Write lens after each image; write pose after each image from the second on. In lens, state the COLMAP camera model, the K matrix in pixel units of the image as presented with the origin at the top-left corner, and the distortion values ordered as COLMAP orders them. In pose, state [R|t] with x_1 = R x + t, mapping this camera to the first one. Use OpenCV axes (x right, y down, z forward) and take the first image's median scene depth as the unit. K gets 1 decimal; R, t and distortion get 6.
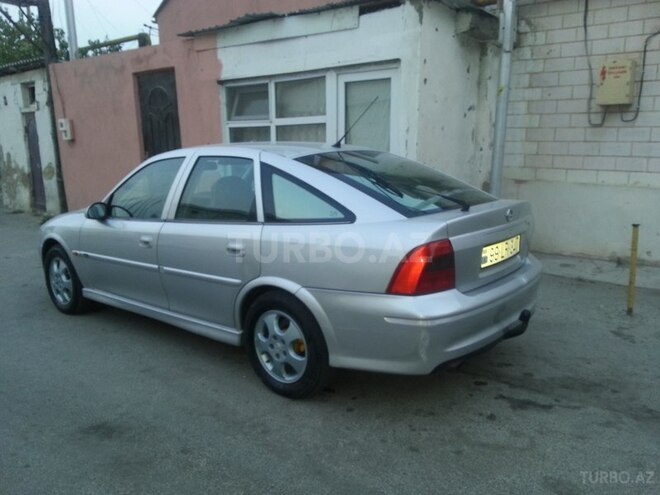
lens RADIAL K [[547.8, 0, 330.0], [0, 547.8, 247.5], [0, 0, 1]] dist [-0.004164, -0.004709]
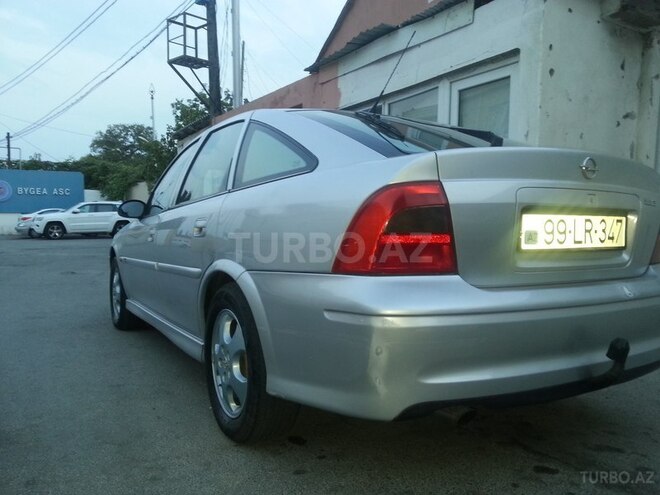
lens RADIAL K [[540.7, 0, 334.0], [0, 540.7, 250.4], [0, 0, 1]] dist [-0.007692, -0.012785]
pose [[0.940473, 0.037614, -0.337781, 0.174466], [-0.084405, 0.988569, -0.124925, 0.076932], [0.329221, 0.145999, 0.932897, 0.256654]]
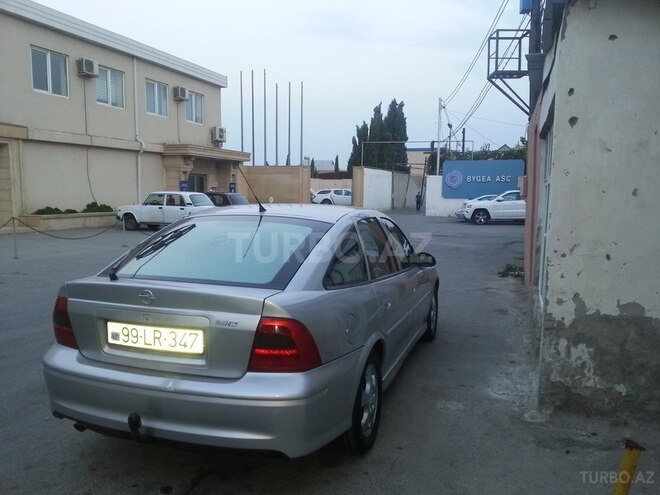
lens RADIAL K [[540.7, 0, 334.0], [0, 540.7, 250.4], [0, 0, 1]] dist [-0.007692, -0.012785]
pose [[0.376458, 0.113167, -0.919496, 0.775510], [-0.195009, 0.979954, 0.040767, -0.142457], [0.905677, 0.163963, 0.390980, 0.594434]]
